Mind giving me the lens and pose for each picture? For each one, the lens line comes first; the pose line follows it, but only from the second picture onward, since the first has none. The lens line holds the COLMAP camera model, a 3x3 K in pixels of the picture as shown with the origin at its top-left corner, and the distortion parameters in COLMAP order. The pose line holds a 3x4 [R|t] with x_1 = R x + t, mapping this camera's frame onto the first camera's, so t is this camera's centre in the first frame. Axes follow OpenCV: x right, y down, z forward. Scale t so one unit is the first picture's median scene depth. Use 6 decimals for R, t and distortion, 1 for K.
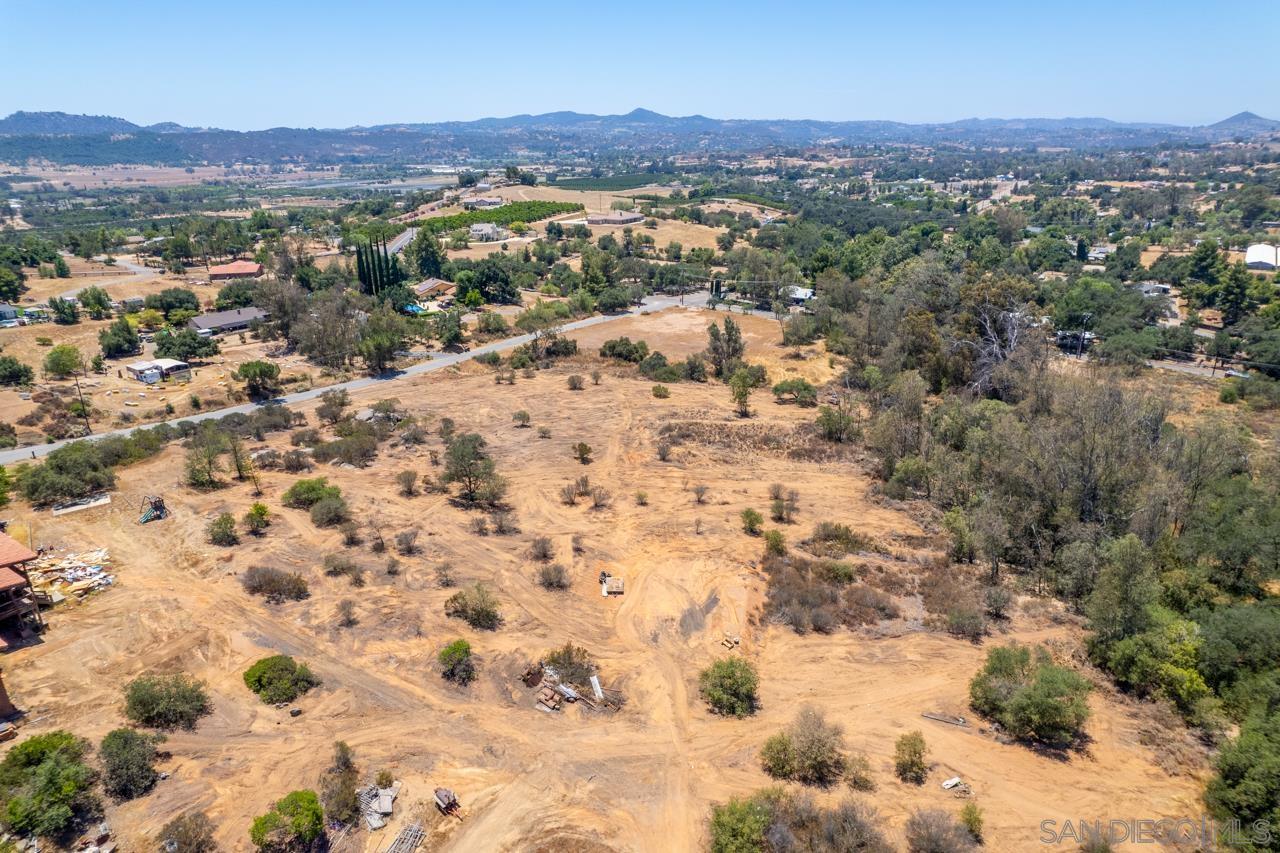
lens RADIAL K [[820.1, 0, 639.9], [0, 820.1, 430.3], [0, 0, 1]] dist [-0.082328, 0.074463]
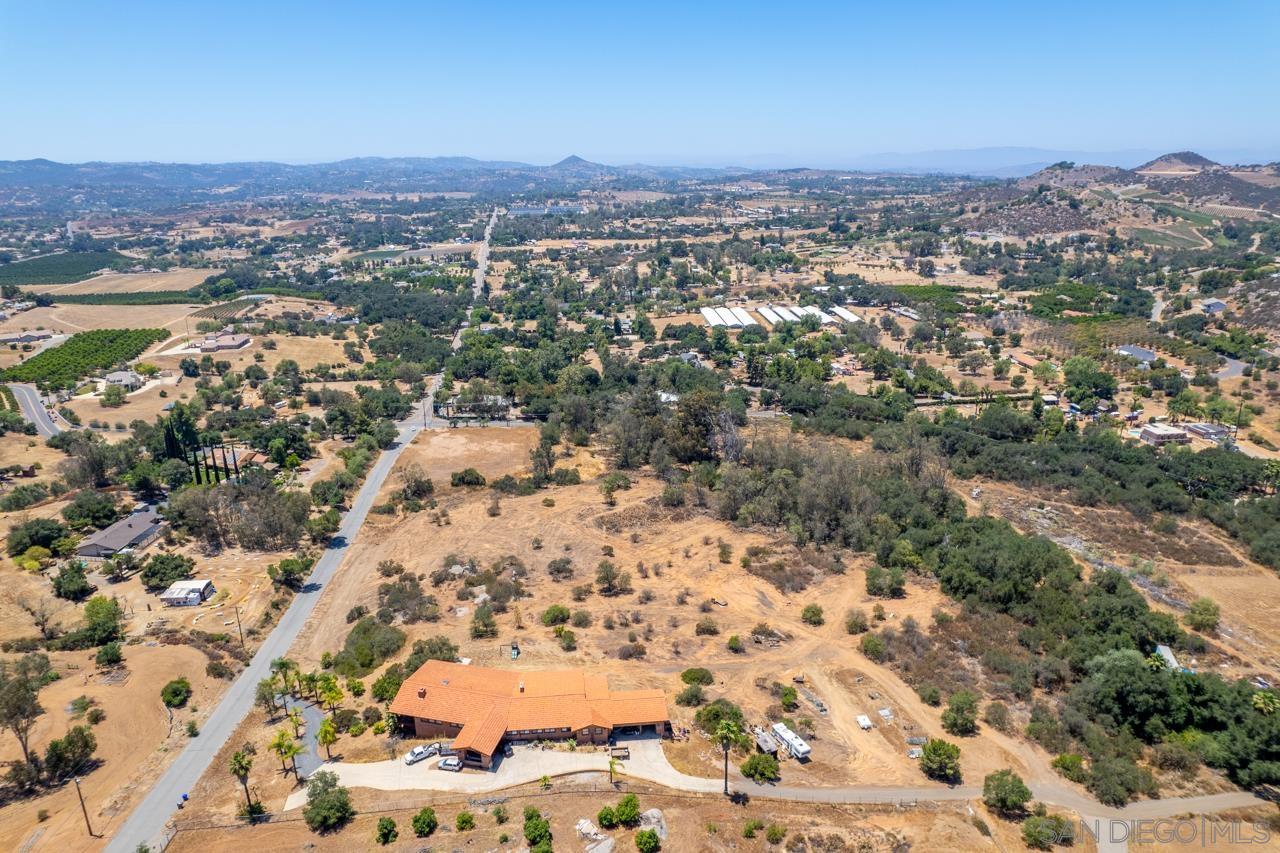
lens RADIAL K [[820.1, 0, 639.9], [0, 820.1, 430.3], [0, 0, 1]] dist [-0.082328, 0.074463]
pose [[0.764450, -0.197510, 0.613683, -0.323686], [0.221605, 0.974413, 0.037561, -0.085133], [-0.605399, 0.107281, 0.788659, -0.135007]]
